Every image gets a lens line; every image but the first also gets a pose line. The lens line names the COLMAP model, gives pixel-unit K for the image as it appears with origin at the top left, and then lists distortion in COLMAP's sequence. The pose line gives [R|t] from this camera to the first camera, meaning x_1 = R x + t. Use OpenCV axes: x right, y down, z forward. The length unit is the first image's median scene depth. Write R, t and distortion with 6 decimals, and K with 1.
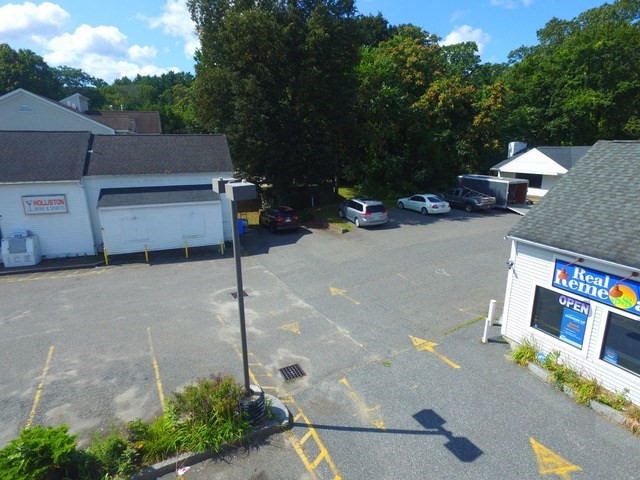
lens RADIAL K [[369.3, 0, 319.3], [0, 369.3, 239.0], [0, 0, 1]] dist [-0.014368, 0.015444]
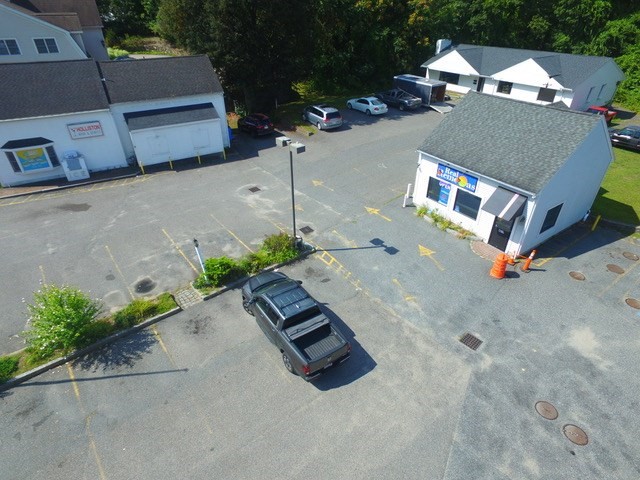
lens RADIAL K [[369.3, 0, 319.3], [0, 369.3, 239.0], [0, 0, 1]] dist [-0.014368, 0.015444]
pose [[0.984871, -0.091052, 0.147443, -0.146017], [0.039172, 0.945789, 0.322411, -0.102456], [-0.168806, -0.311757, 0.935047, -0.399947]]
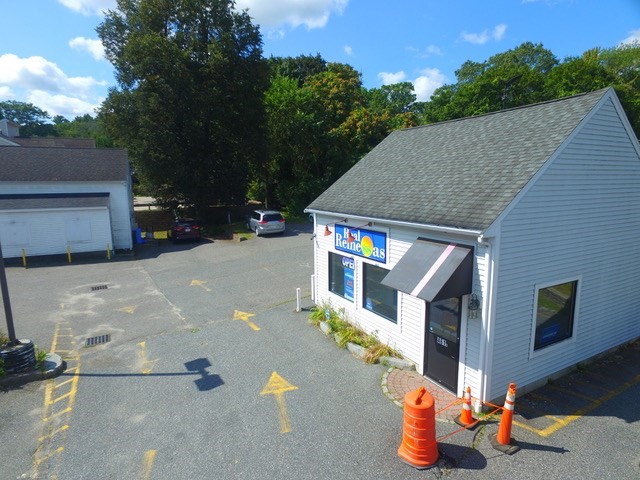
lens RADIAL K [[369.3, 0, 319.3], [0, 369.3, 239.0], [0, 0, 1]] dist [-0.014368, 0.015444]
pose [[0.997103, -0.014427, 0.074681, 0.234377], [0.021800, 0.994861, -0.098871, 0.096655], [-0.072871, 0.100212, 0.992294, -0.049505]]
